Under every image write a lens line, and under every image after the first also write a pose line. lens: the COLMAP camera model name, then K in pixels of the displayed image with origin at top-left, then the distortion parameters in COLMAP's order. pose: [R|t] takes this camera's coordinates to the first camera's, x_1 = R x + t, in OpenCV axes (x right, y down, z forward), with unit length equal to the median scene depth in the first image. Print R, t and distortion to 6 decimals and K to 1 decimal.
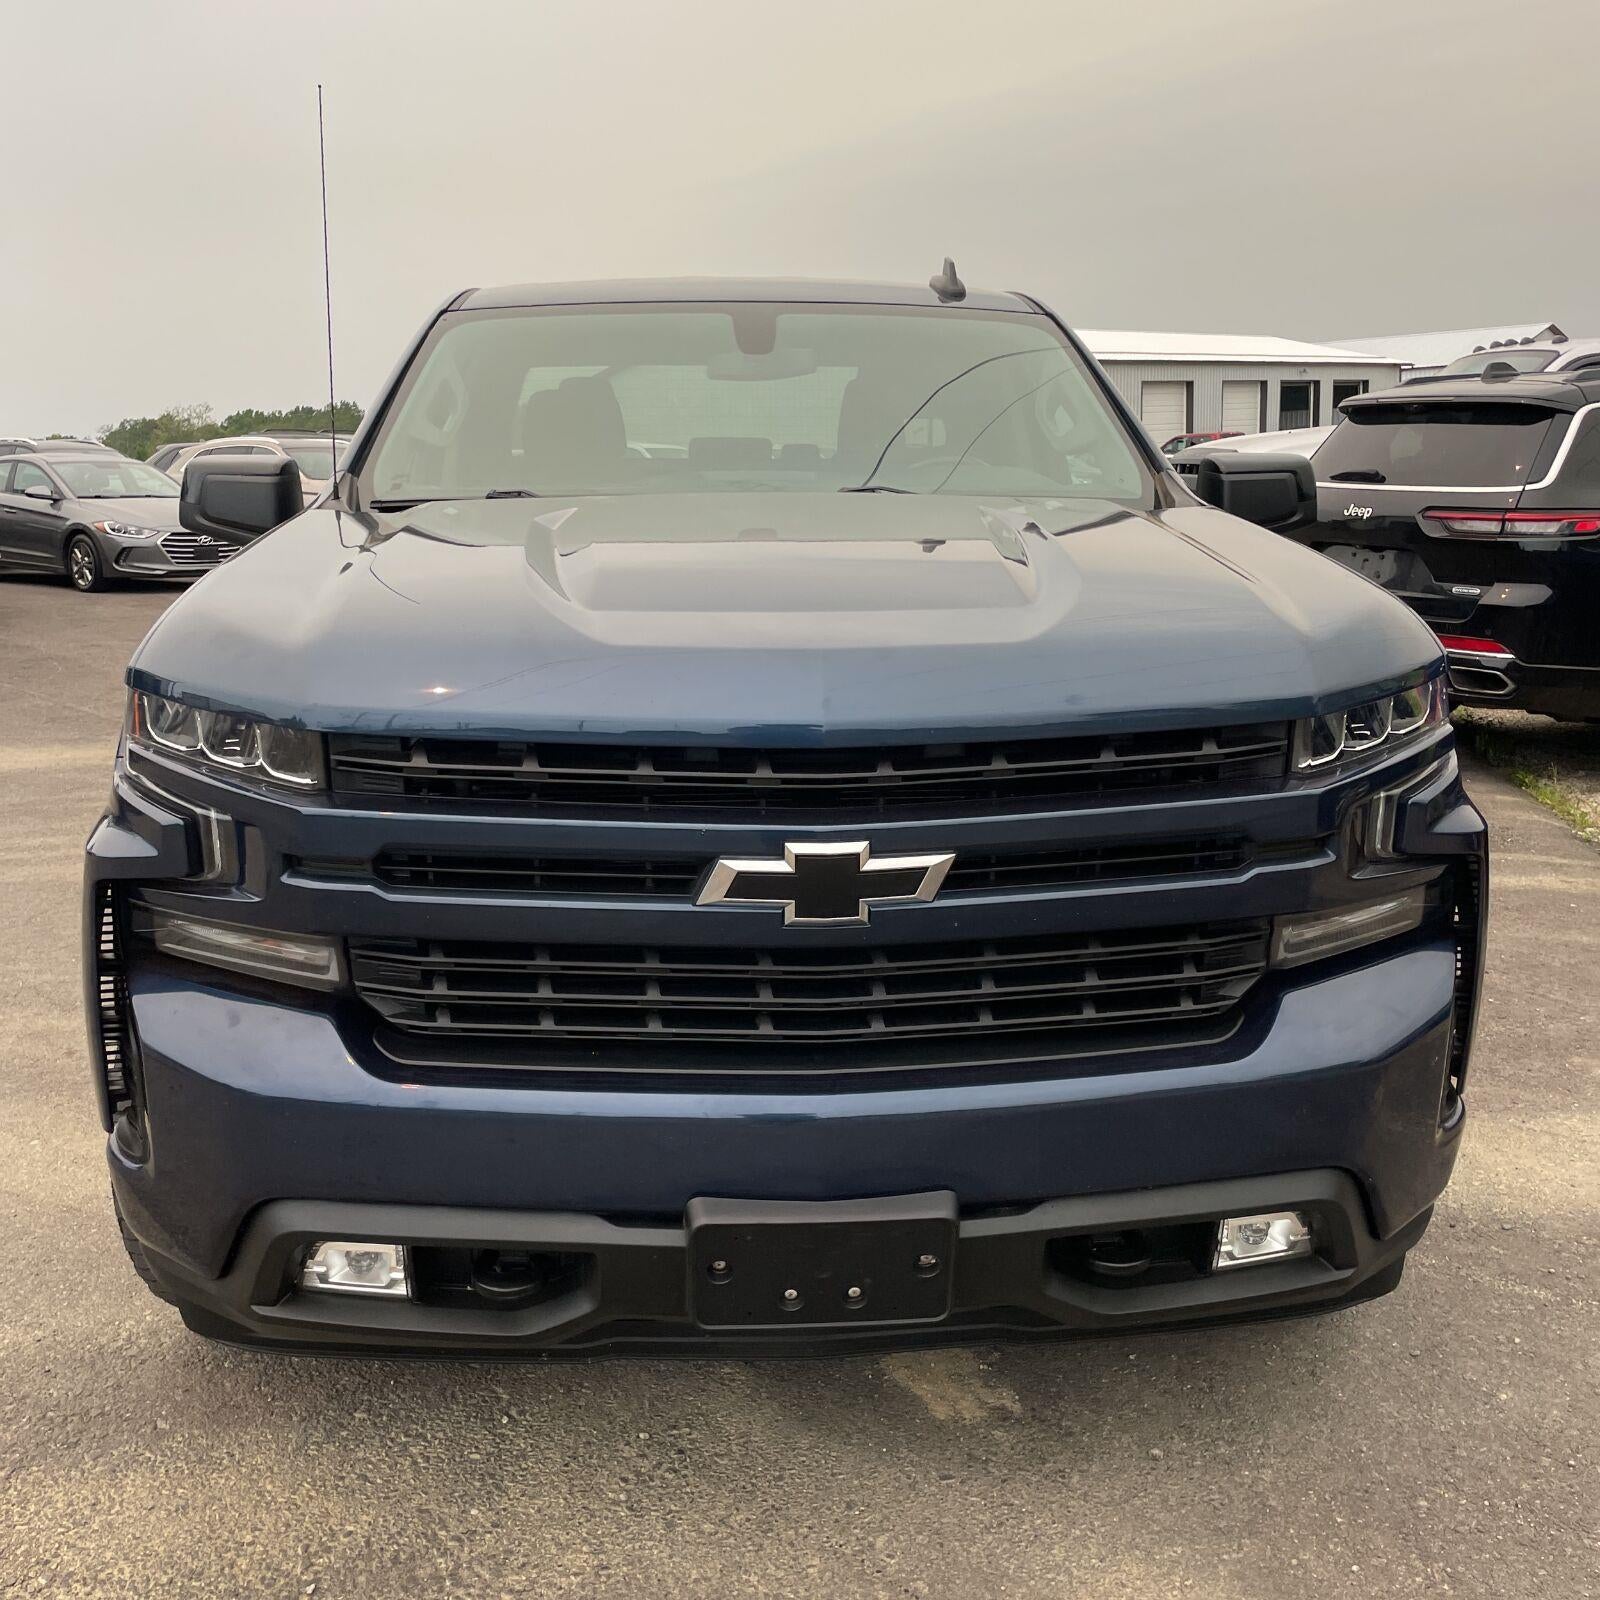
lens RADIAL K [[1598.3, 0, 776.0], [0, 1598.3, 767.1], [0, 0, 1]] dist [0.101003, -0.146857]
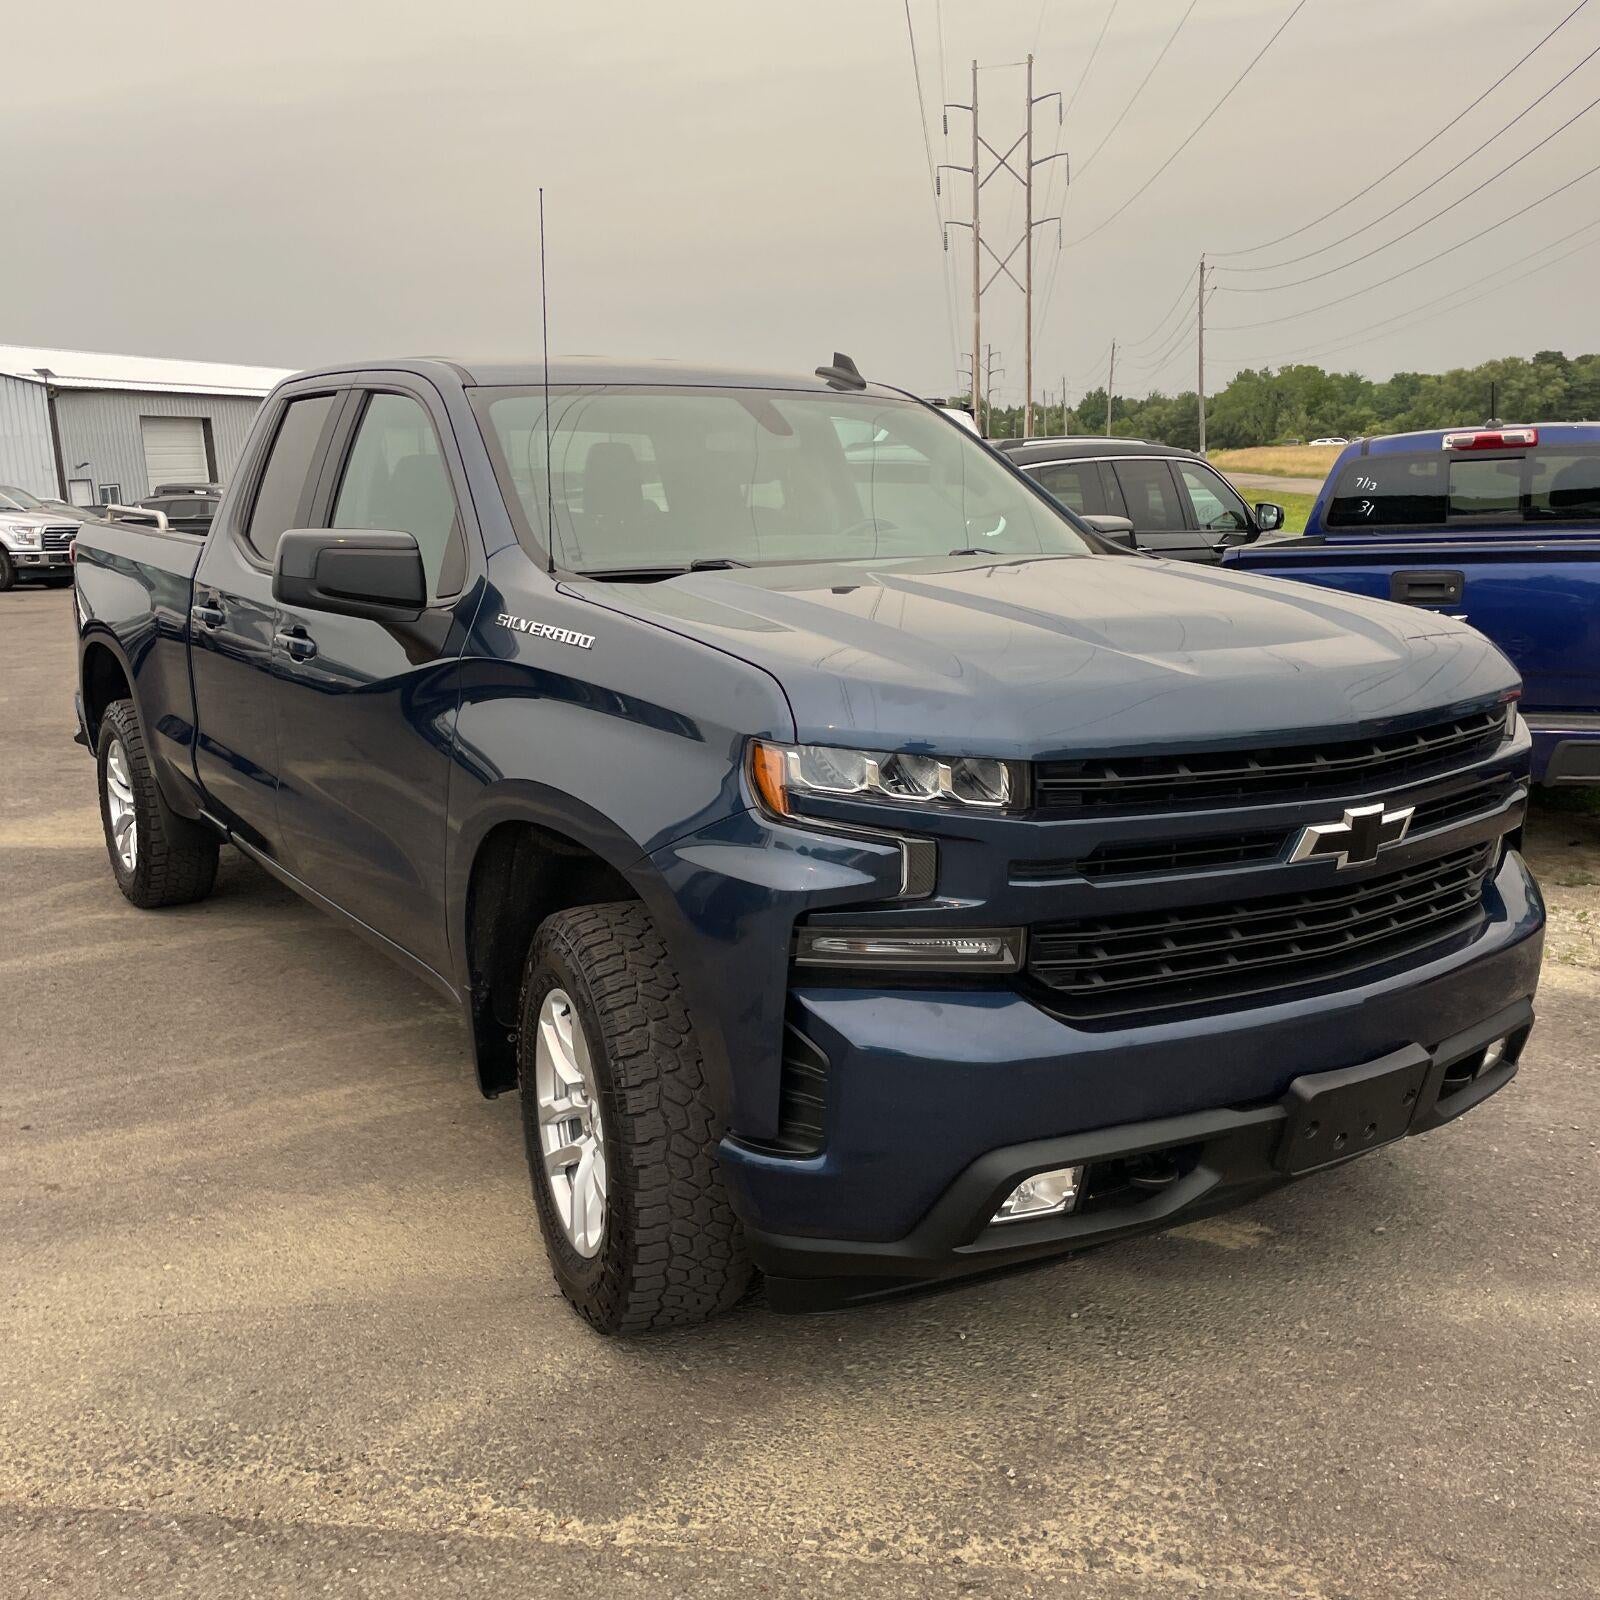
lens RADIAL K [[1598.3, 0, 776.0], [0, 1598.3, 767.1], [0, 0, 1]] dist [0.101003, -0.146857]
pose [[0.865690, -0.086988, 0.492964, -1.051528], [0.098314, 0.995151, 0.002955, -0.040111], [-0.490830, 0.045907, 0.870045, 0.013937]]
